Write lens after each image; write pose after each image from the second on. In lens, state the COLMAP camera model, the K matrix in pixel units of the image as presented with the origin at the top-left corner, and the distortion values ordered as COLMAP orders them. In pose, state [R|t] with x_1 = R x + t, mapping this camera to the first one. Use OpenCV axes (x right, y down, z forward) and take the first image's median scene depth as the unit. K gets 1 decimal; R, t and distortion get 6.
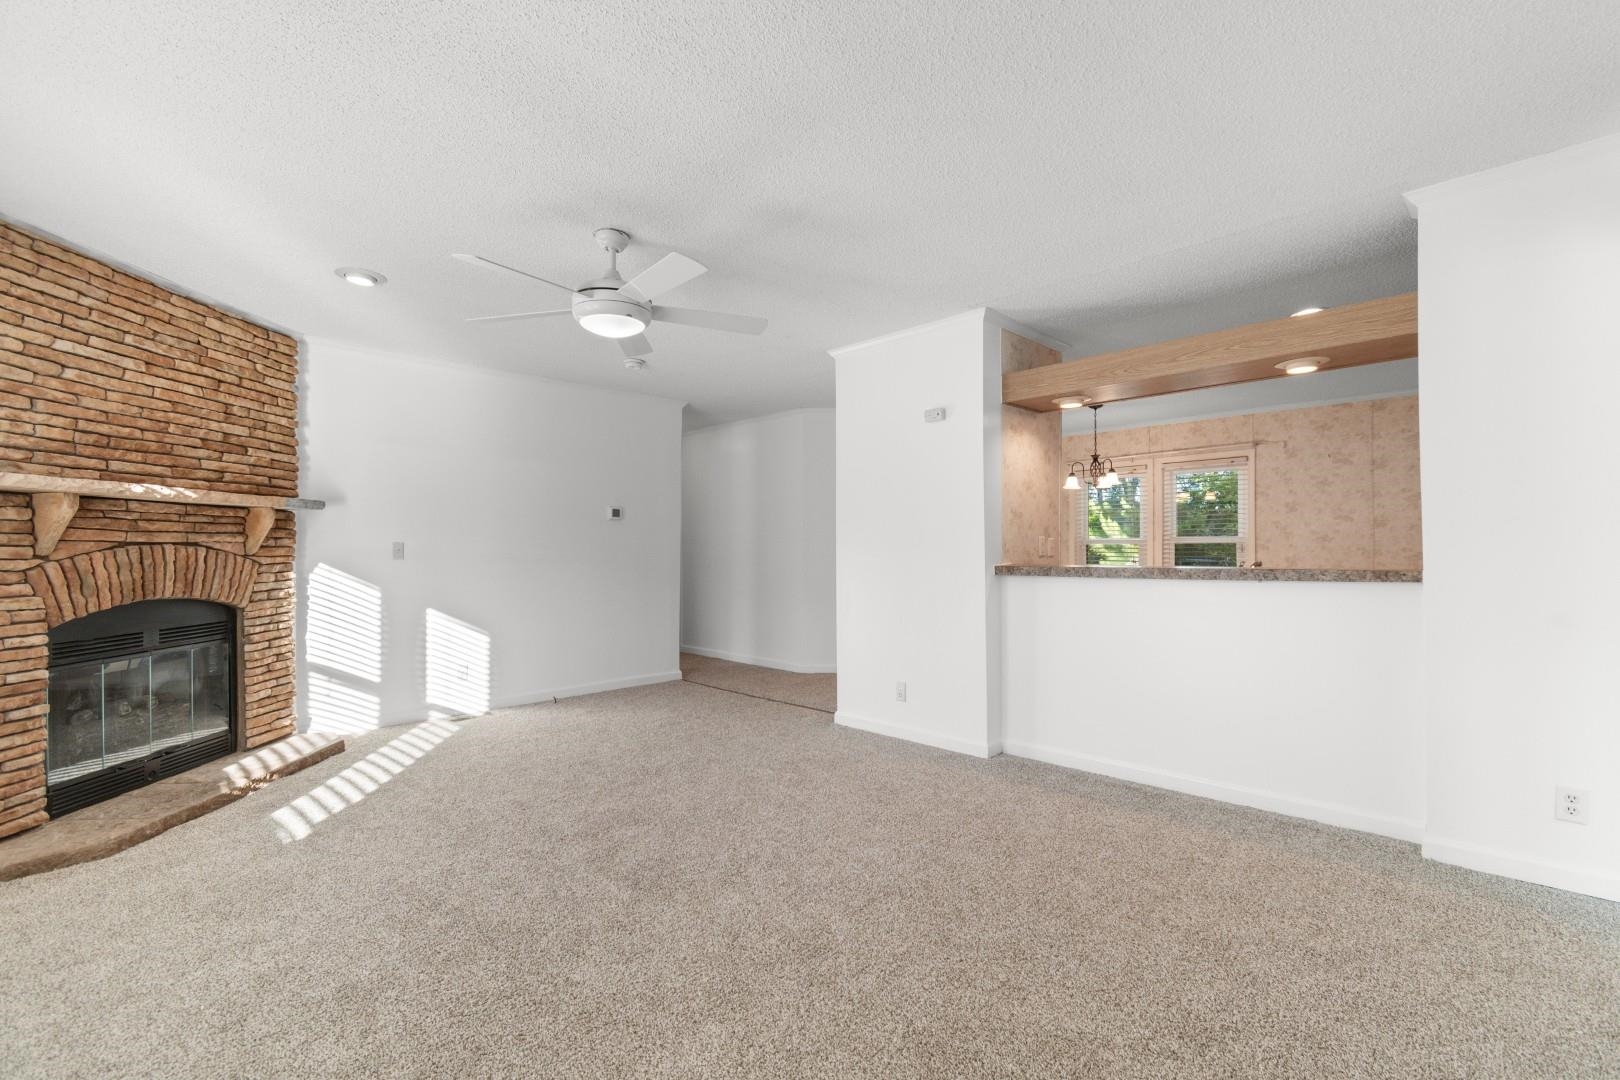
lens RADIAL K [[706.5, 0, 812.6], [0, 706.5, 539.1], [0, 0, 1]] dist [0.003349, -0.000737]
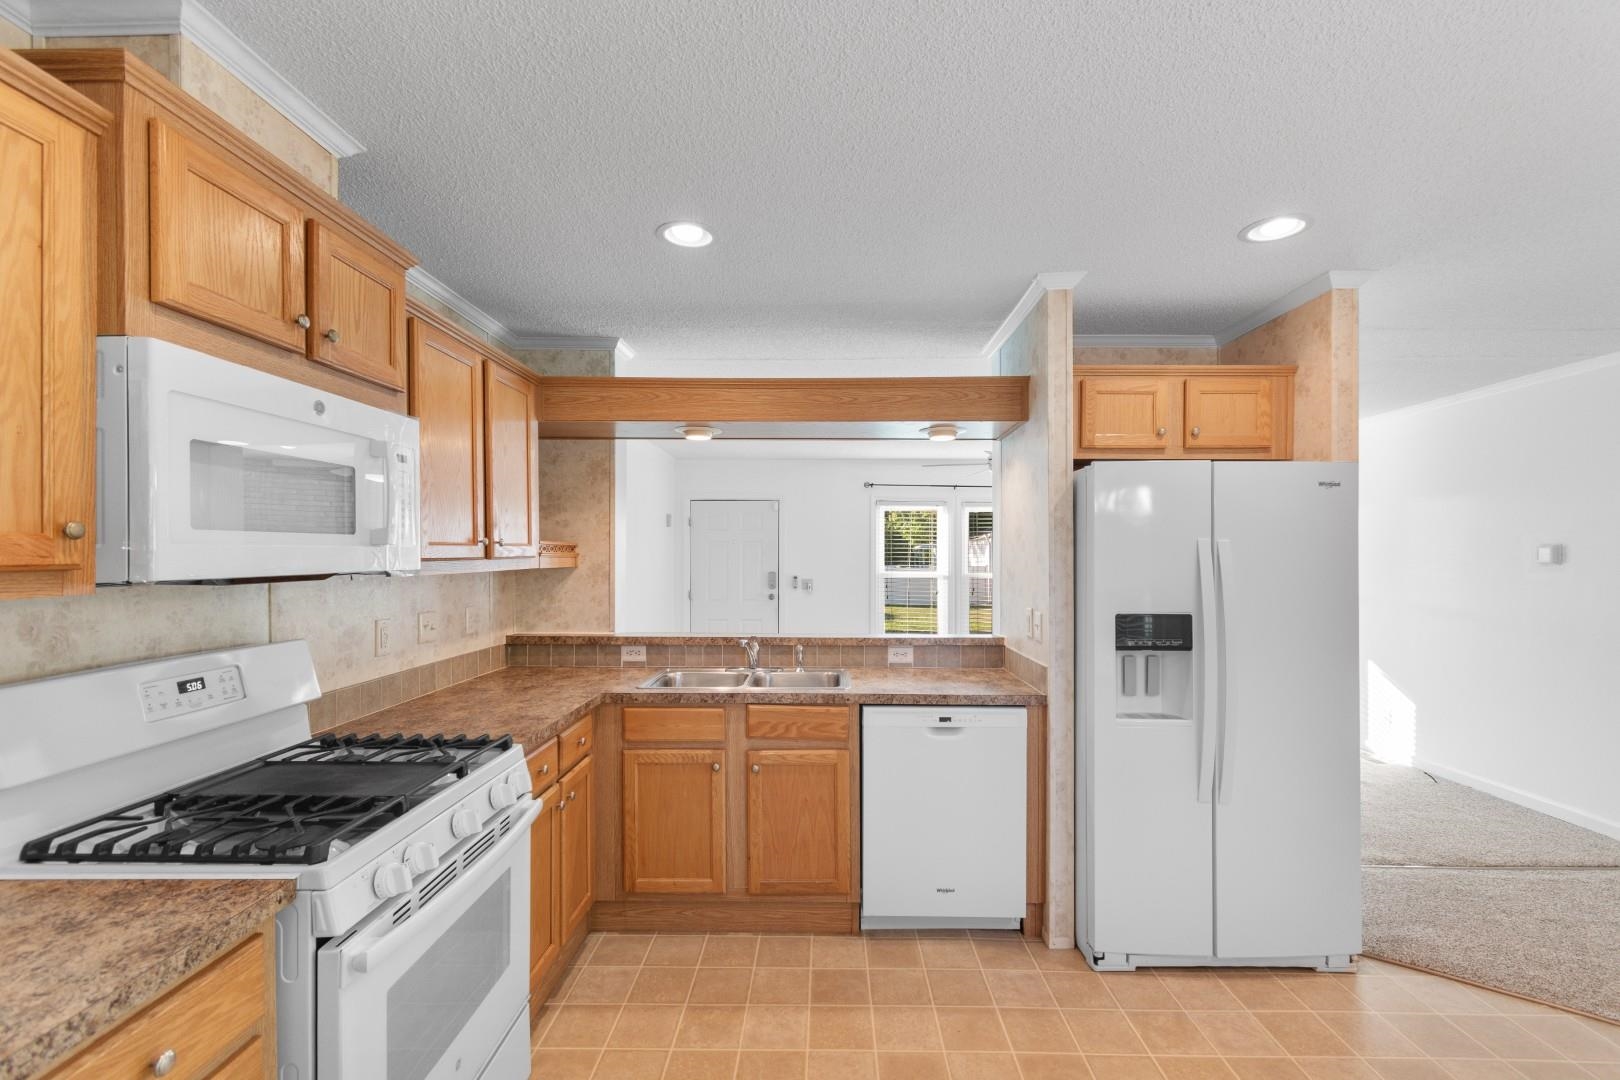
lens RADIAL K [[706.6, 0, 815.9], [0, 706.6, 556.8], [0, 0, 1]] dist [-0.000083, -0.000249]
pose [[-0.720016, 0.000829, -0.693957, 1.080899], [0.010896, 0.999890, -0.010111, -0.054646], [0.693872, -0.014841, -0.719945, 1.566731]]
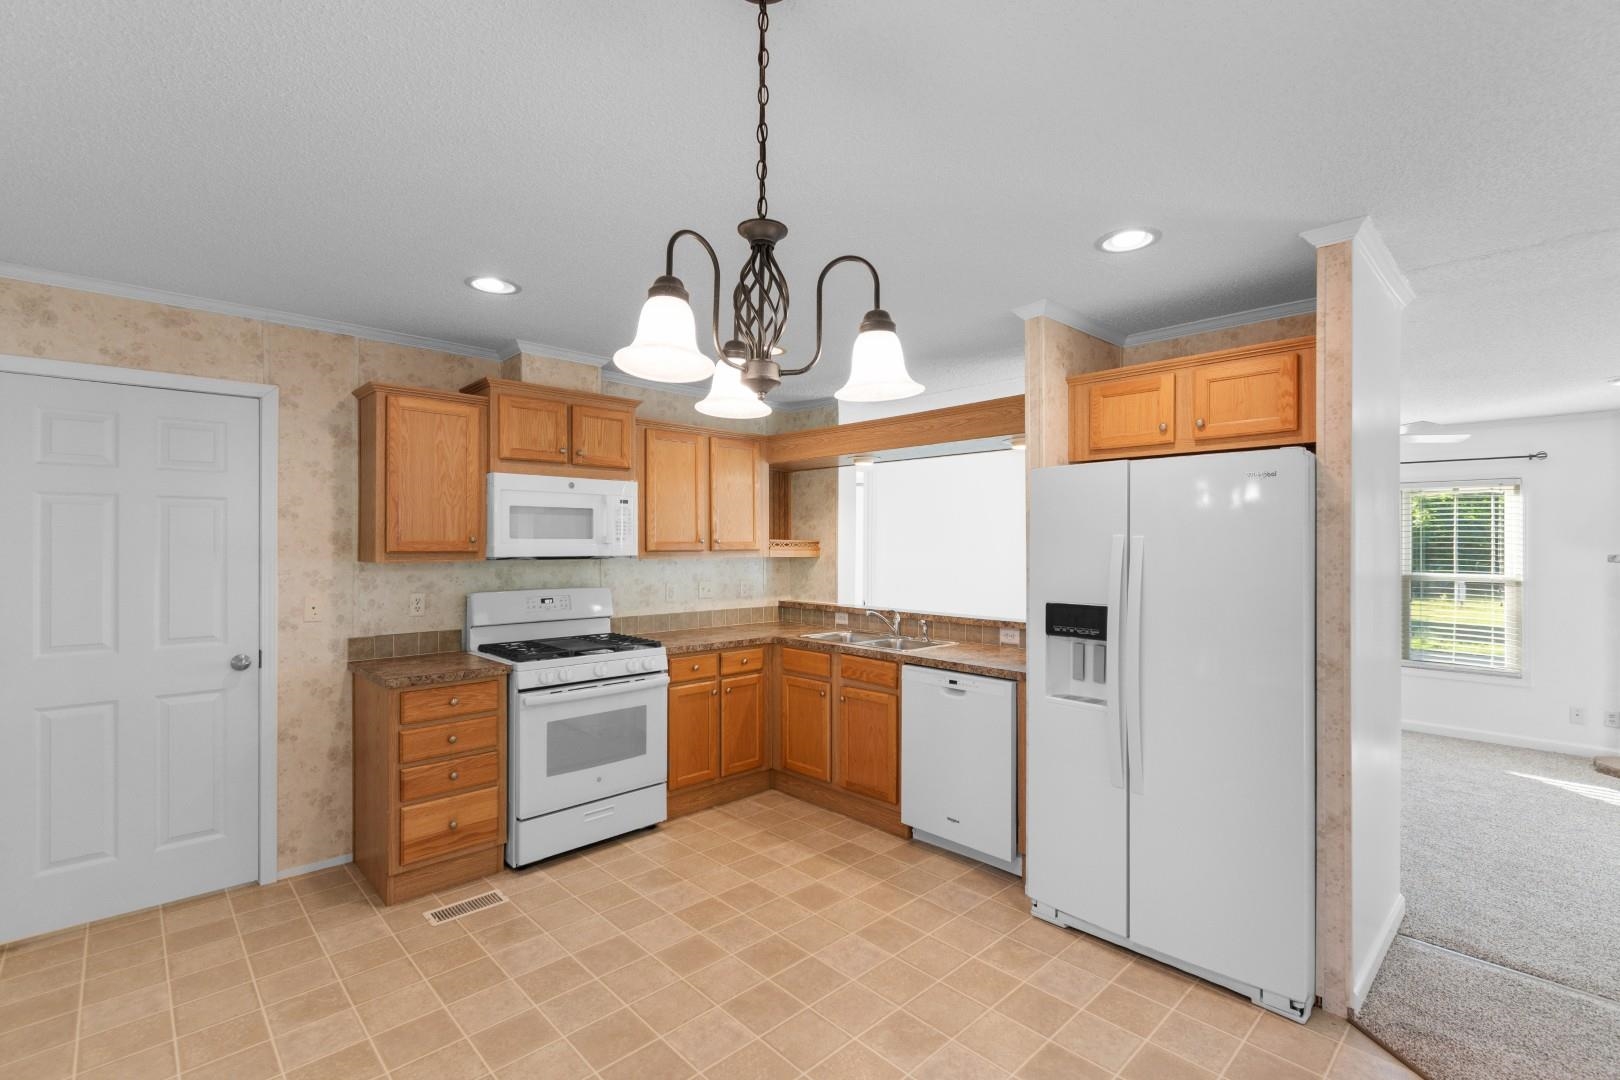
lens RADIAL K [[716.9, 0, 815.8], [0, 716.9, 545.2], [0, 0, 1]] dist [-0.001515, -0.000491]
pose [[-0.999847, -0.004486, 0.016930, 0.654479], [-0.004819, 0.999795, -0.019672, -0.049330], [-0.016839, -0.019751, -0.999663, 2.041166]]
